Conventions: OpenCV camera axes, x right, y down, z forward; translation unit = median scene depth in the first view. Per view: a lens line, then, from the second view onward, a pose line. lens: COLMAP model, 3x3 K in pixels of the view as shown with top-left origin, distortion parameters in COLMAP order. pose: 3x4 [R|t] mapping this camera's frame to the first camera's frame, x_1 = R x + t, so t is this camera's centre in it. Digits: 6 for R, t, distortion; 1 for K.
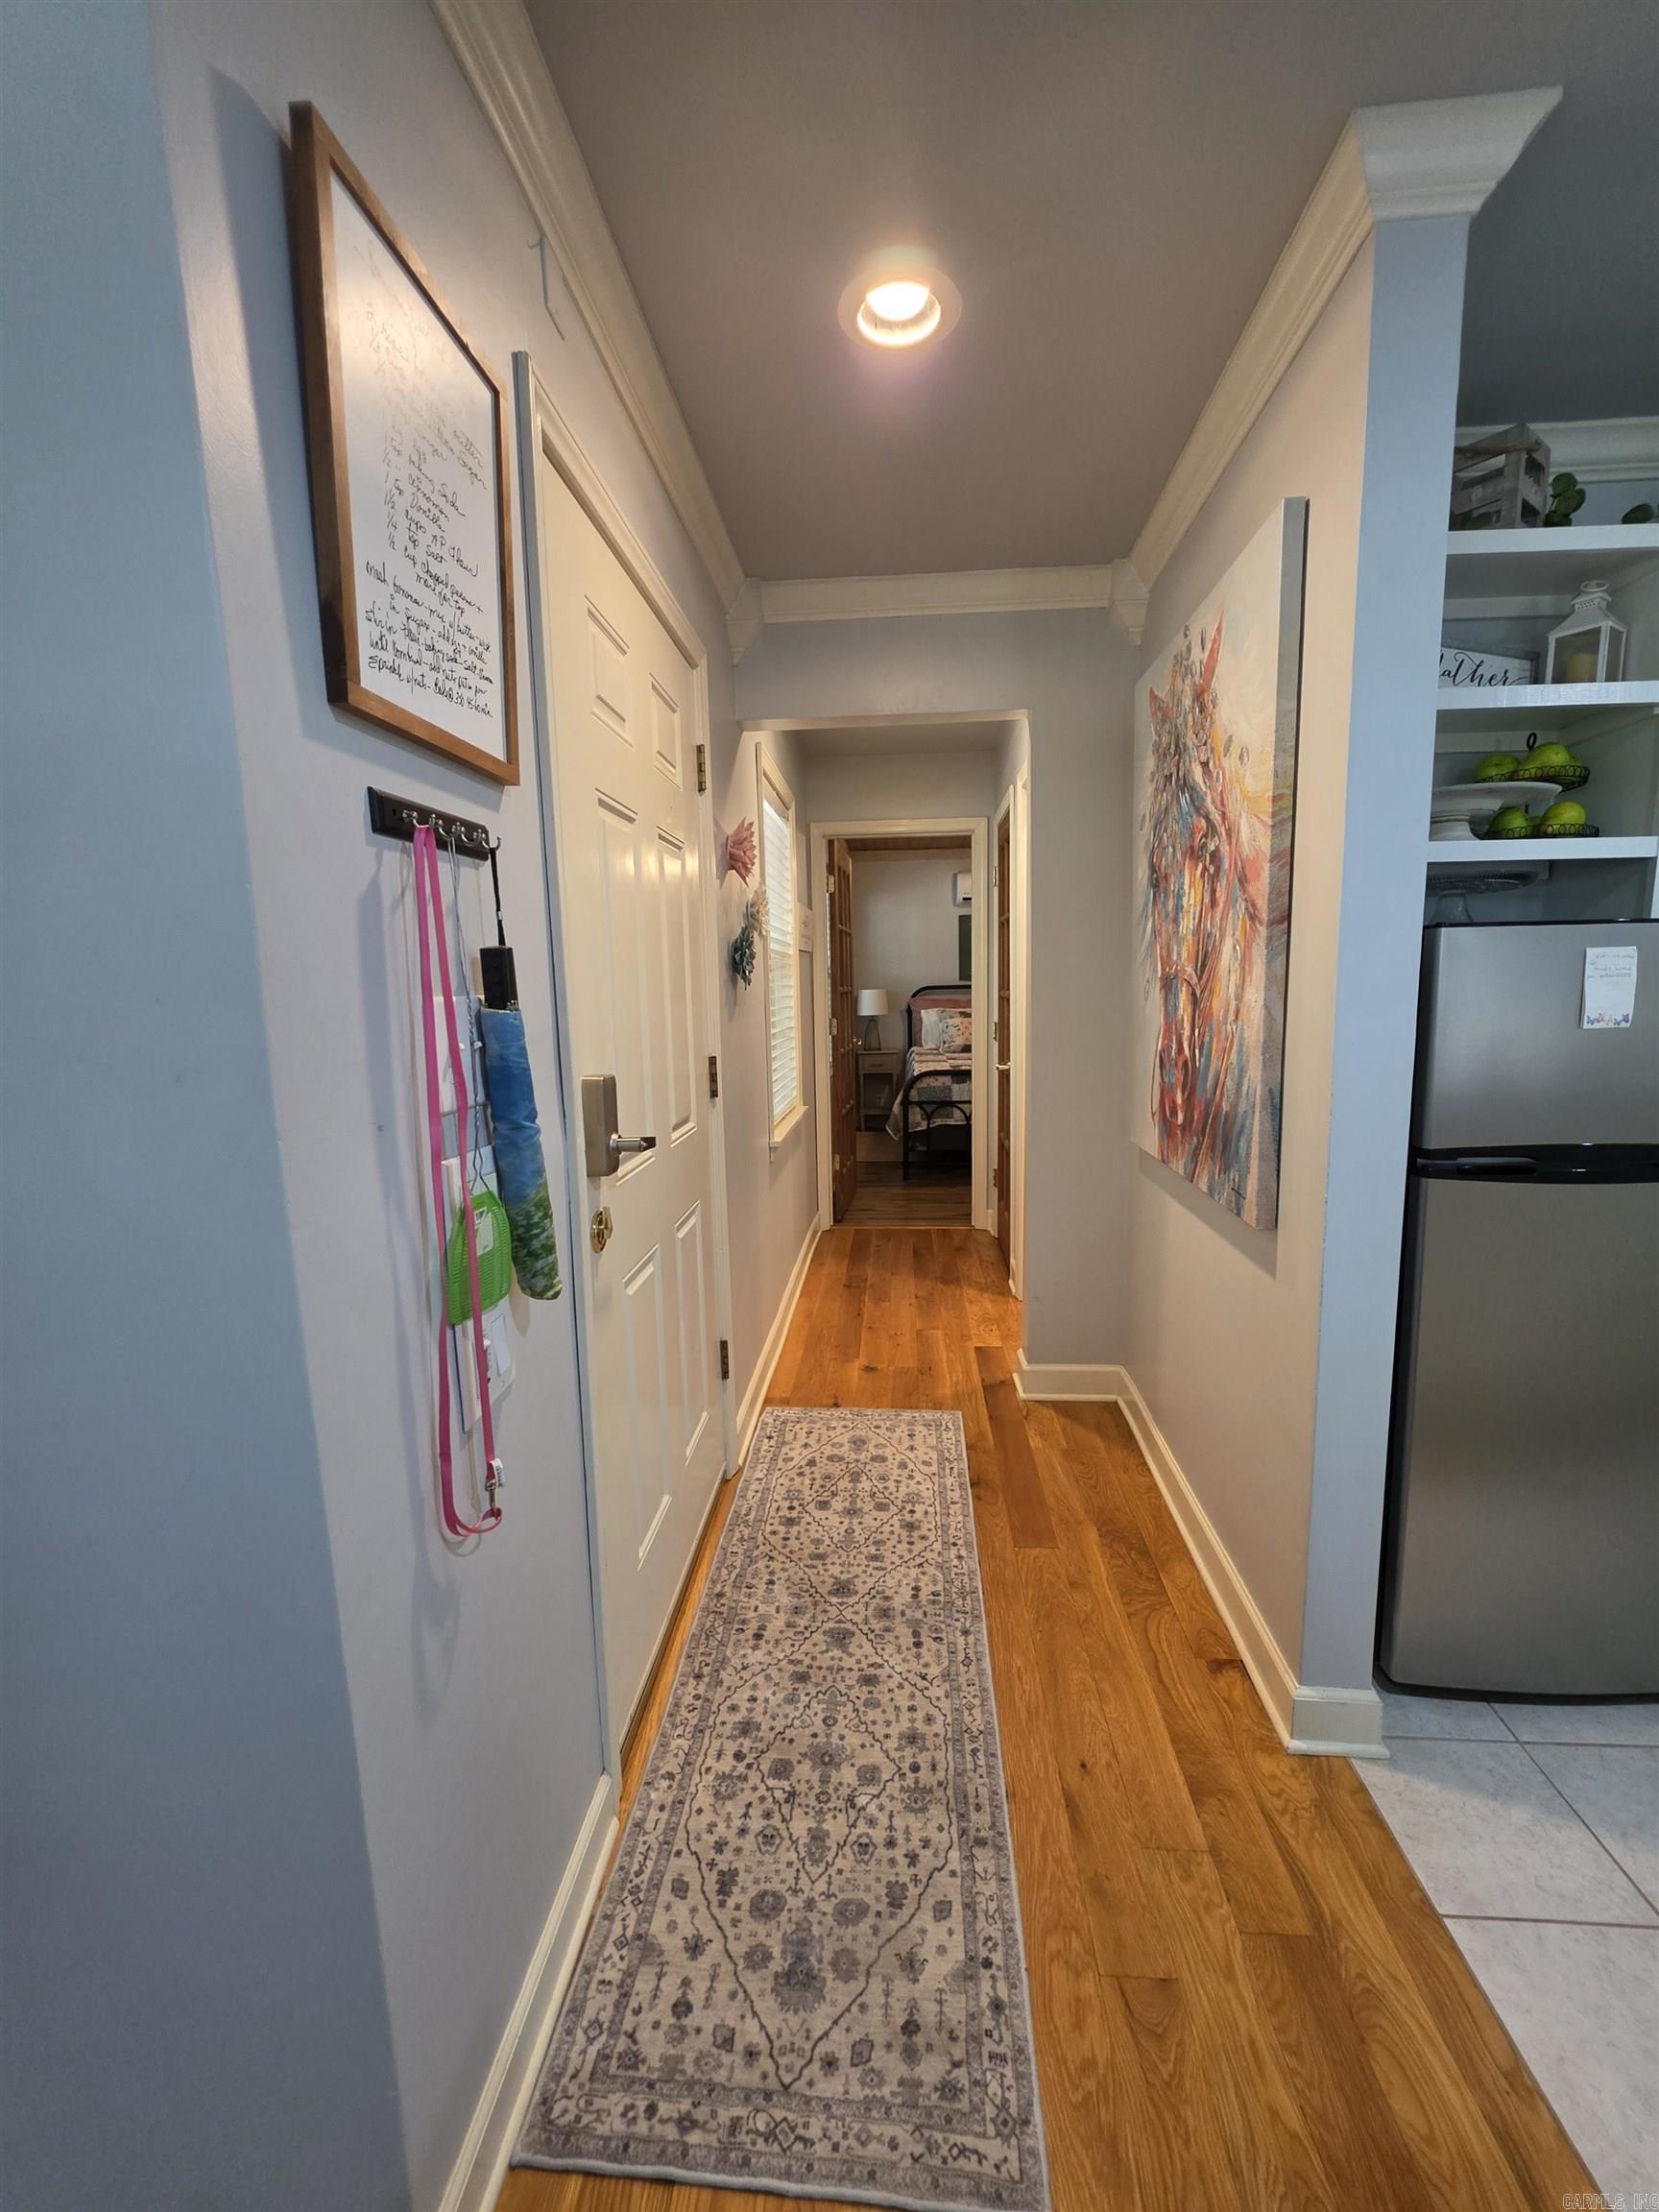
lens RADIAL K [[888.2, 0, 836.7], [0, 888.2, 1109.5], [0, 0, 1]] dist [-0.004358, 0.001038]
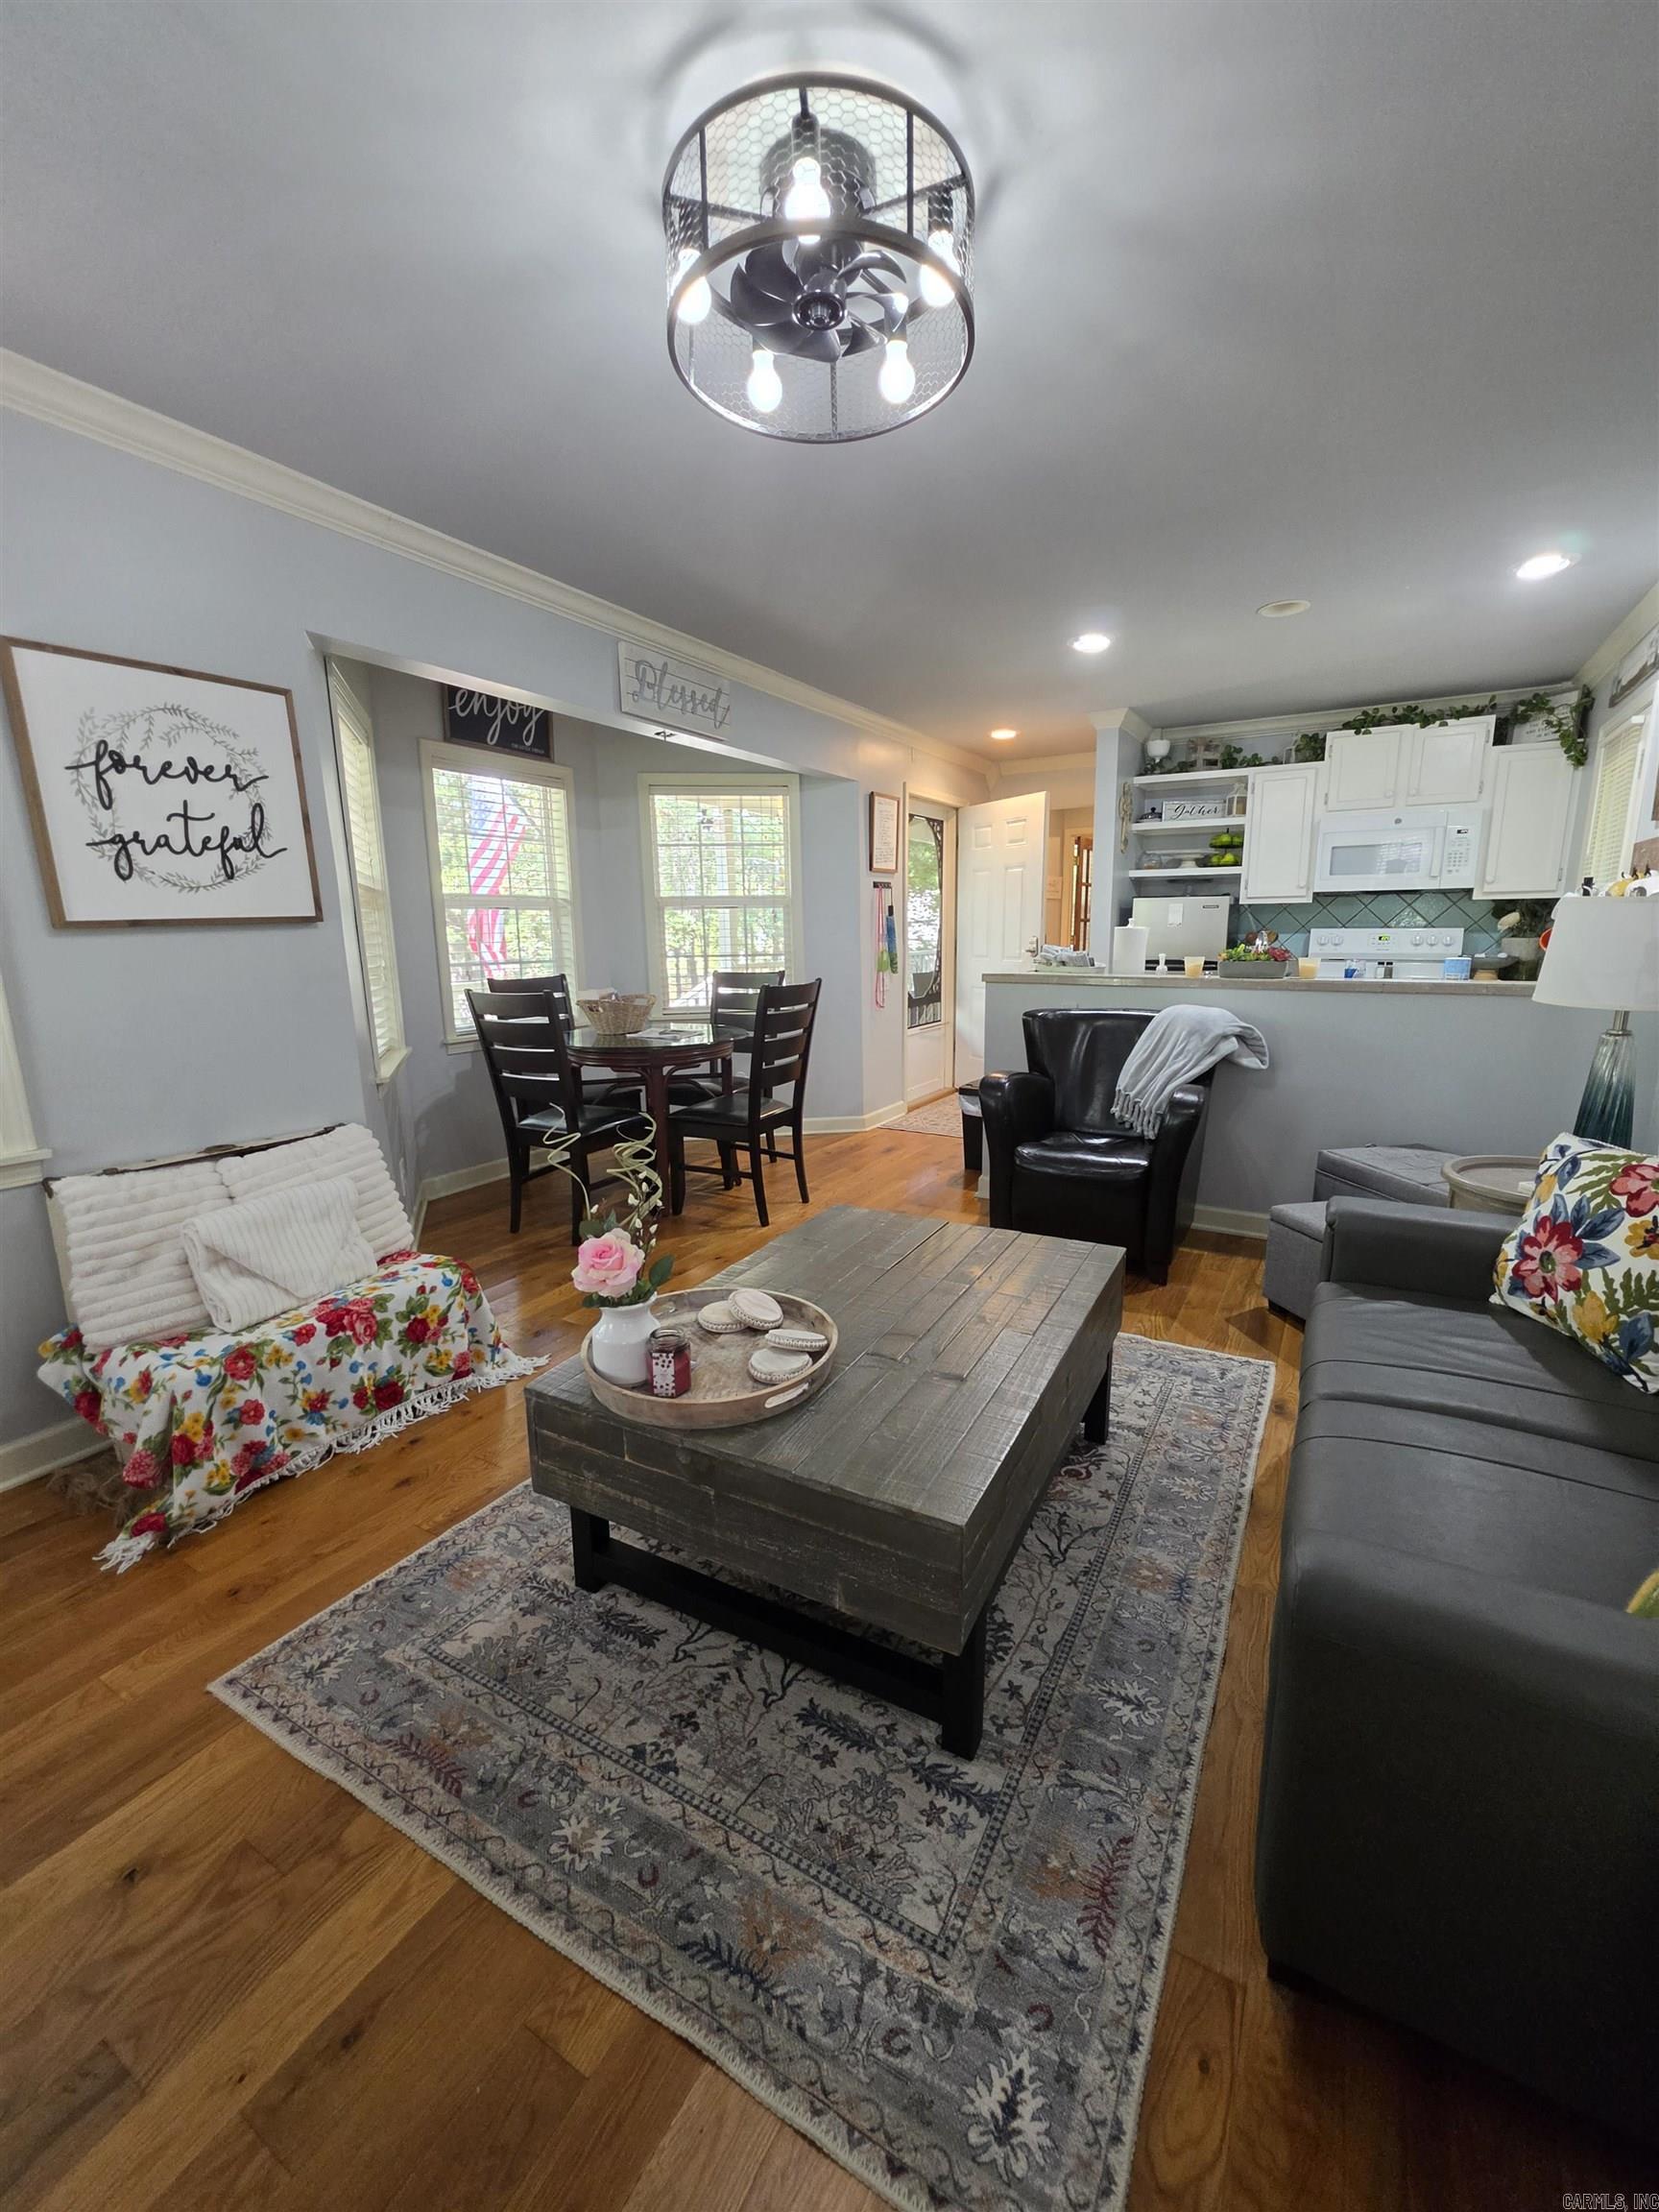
lens RADIAL K [[888.2, 0, 845.5], [0, 888.2, 1116.8], [0, 0, 1]] dist [-0.004358, 0.001038]
pose [[0.900339, 0.102938, -0.422839, 1.167703], [-0.070549, 0.993294, 0.091594, 0.408205], [0.429432, -0.052634, 0.901564, -2.656998]]
